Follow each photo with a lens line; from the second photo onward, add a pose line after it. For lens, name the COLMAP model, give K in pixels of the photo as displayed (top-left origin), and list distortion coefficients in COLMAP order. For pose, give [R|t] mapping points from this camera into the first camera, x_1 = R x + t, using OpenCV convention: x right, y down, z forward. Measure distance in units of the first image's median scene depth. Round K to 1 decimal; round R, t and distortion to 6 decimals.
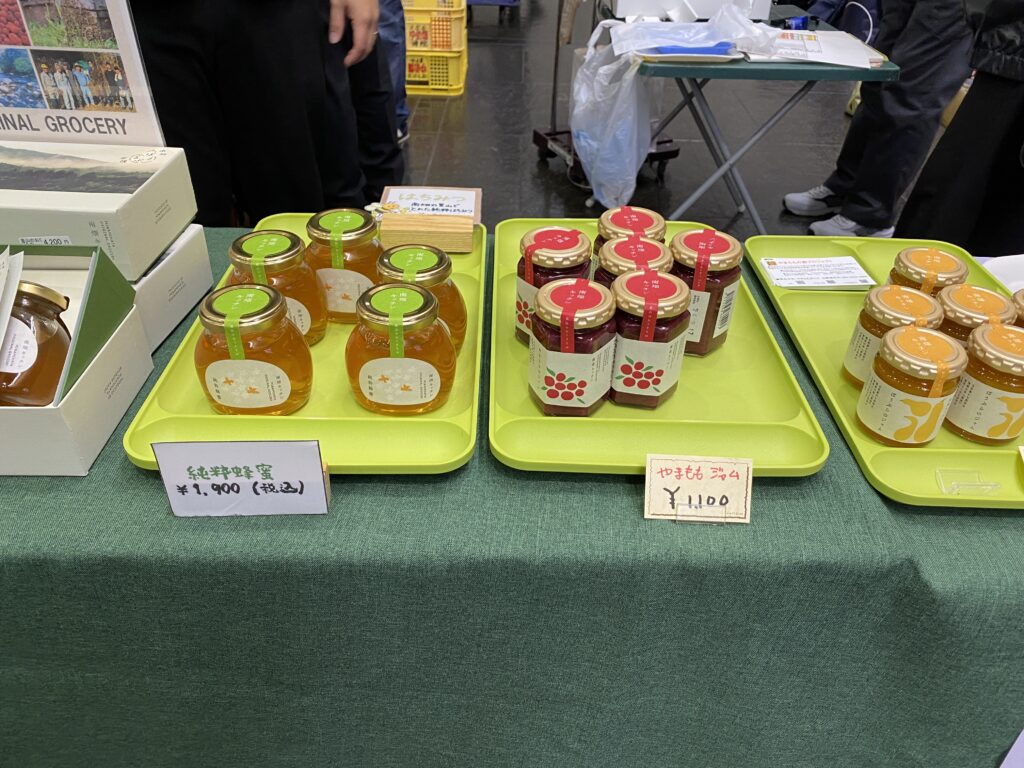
lens RADIAL K [[706.3, 0, 511.6], [0, 706.3, 376.2], [0, 0, 1]] dist [-0.009428, -0.002048]
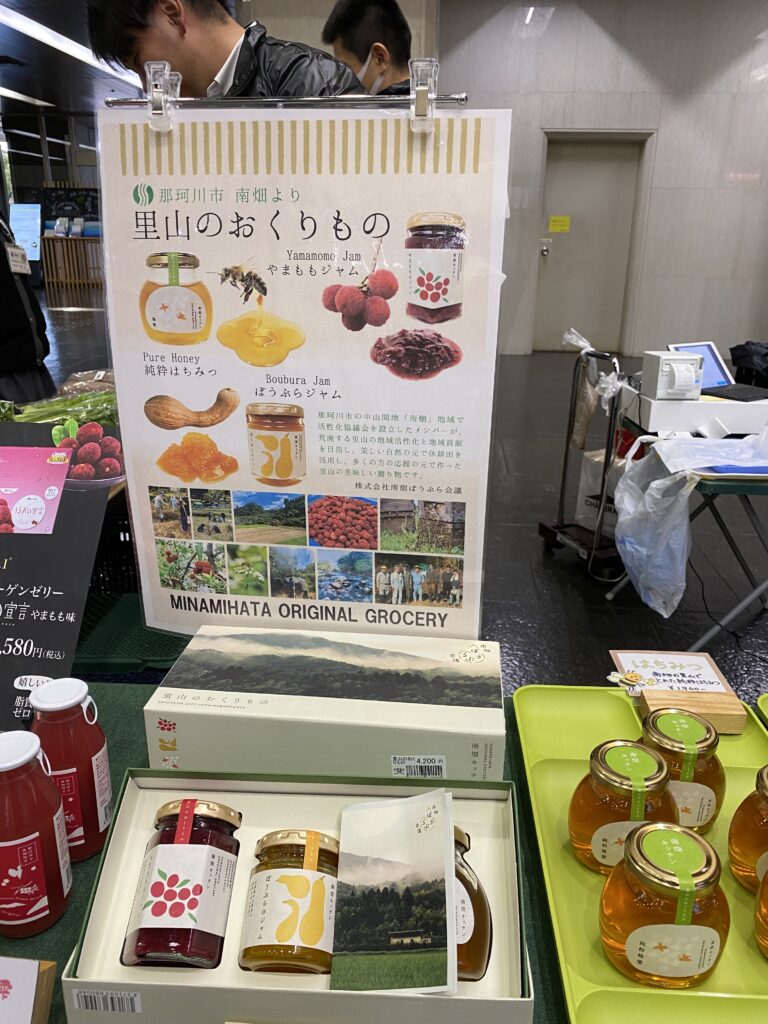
lens RADIAL K [[706.3, 0, 387.2], [0, 706.3, 521.2], [0, 0, 1]] dist [-0.009428, -0.002048]
pose [[0.997823, 0.008539, -0.065395, -0.574905], [-0.027277, 0.956234, -0.291330, -0.196889], [0.060046, 0.292480, 0.954385, -0.011373]]
